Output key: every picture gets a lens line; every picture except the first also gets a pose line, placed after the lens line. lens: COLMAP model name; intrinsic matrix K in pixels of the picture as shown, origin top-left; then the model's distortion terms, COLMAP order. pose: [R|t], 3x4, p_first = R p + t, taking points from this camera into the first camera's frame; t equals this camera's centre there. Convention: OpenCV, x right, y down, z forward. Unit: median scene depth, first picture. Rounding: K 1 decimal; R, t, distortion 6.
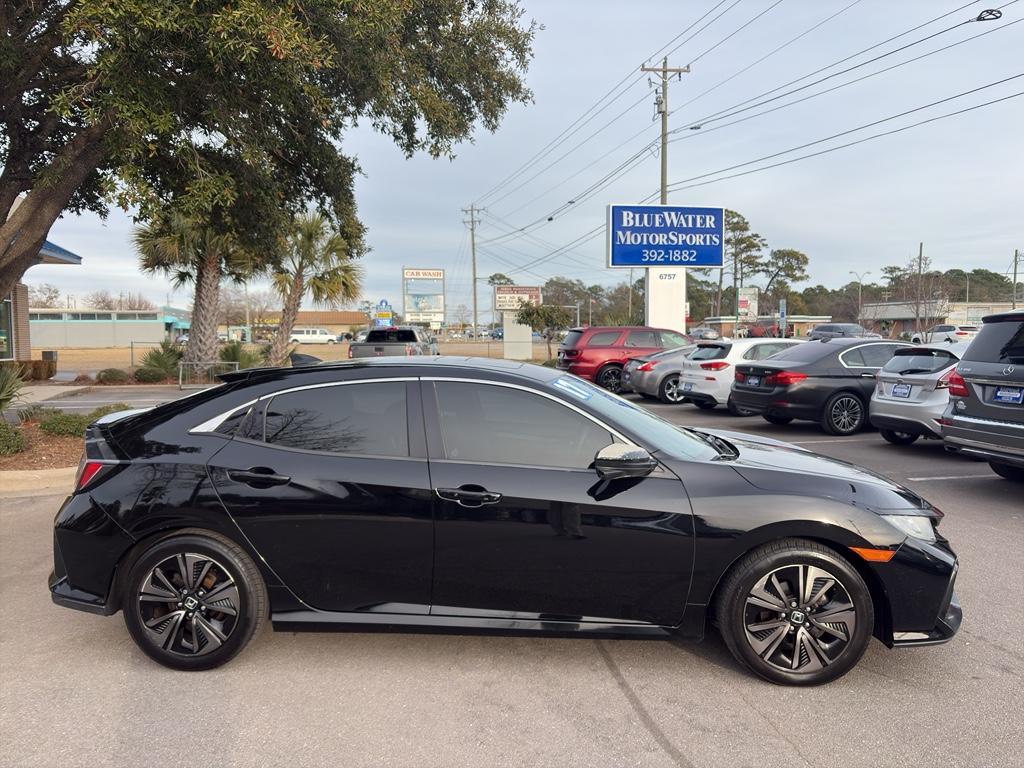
lens RADIAL K [[786.1, 0, 516.1], [0, 786.1, 386.1], [0, 0, 1]] dist [0.055657, -0.084897]
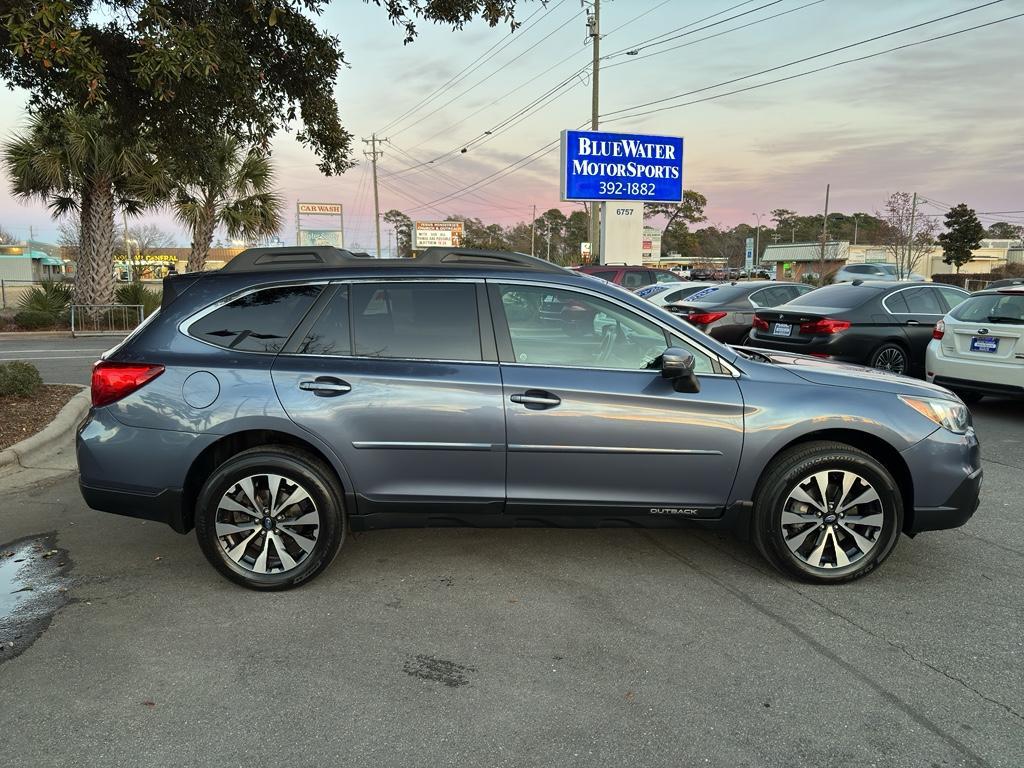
lens RADIAL K [[780.7, 0, 504.5], [0, 780.7, 386.0], [0, 0, 1]] dist [0.049679, -0.057014]
pose [[0.992359, -0.012910, 0.122709, -0.058688], [0.003529, 0.997074, 0.076363, -0.005589], [-0.123336, -0.075346, 0.989501, 0.087149]]
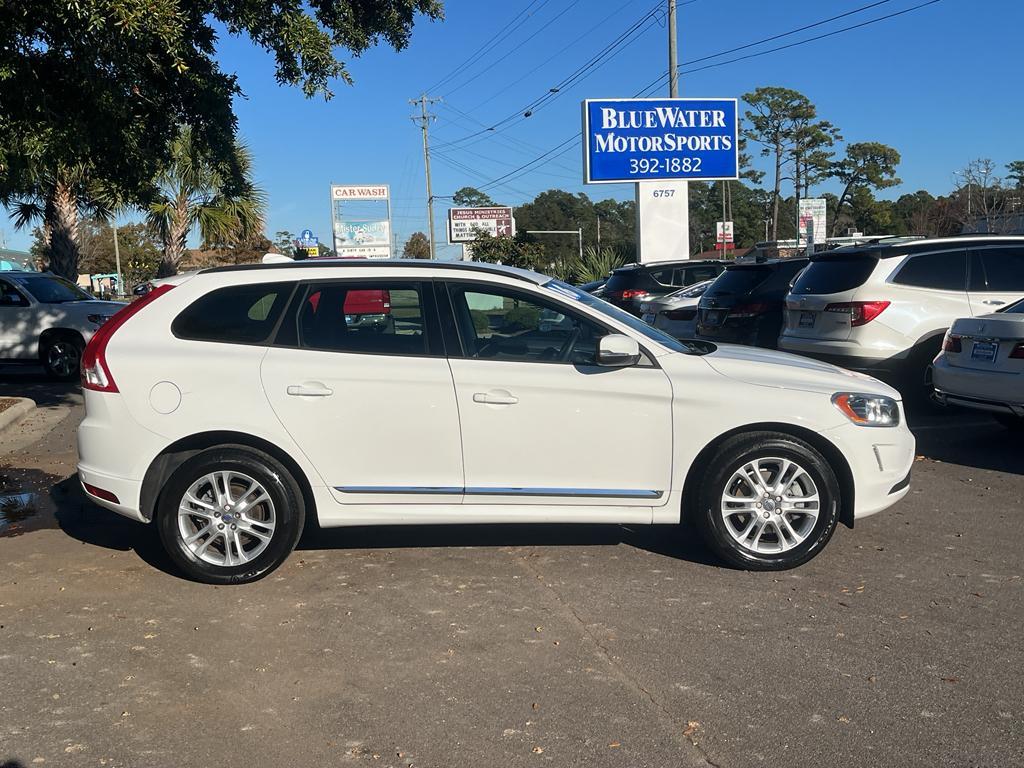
lens RADIAL K [[1110.8, 0, 506.5], [0, 1110.8, 398.5], [0, 0, 1]] dist [0.038711, -0.019584]
pose [[0.999543, -0.030187, 0.001280, 0.030107], [0.030094, 0.998448, 0.046863, 0.003905], [-0.002693, -0.046804, 0.998900, -0.077843]]
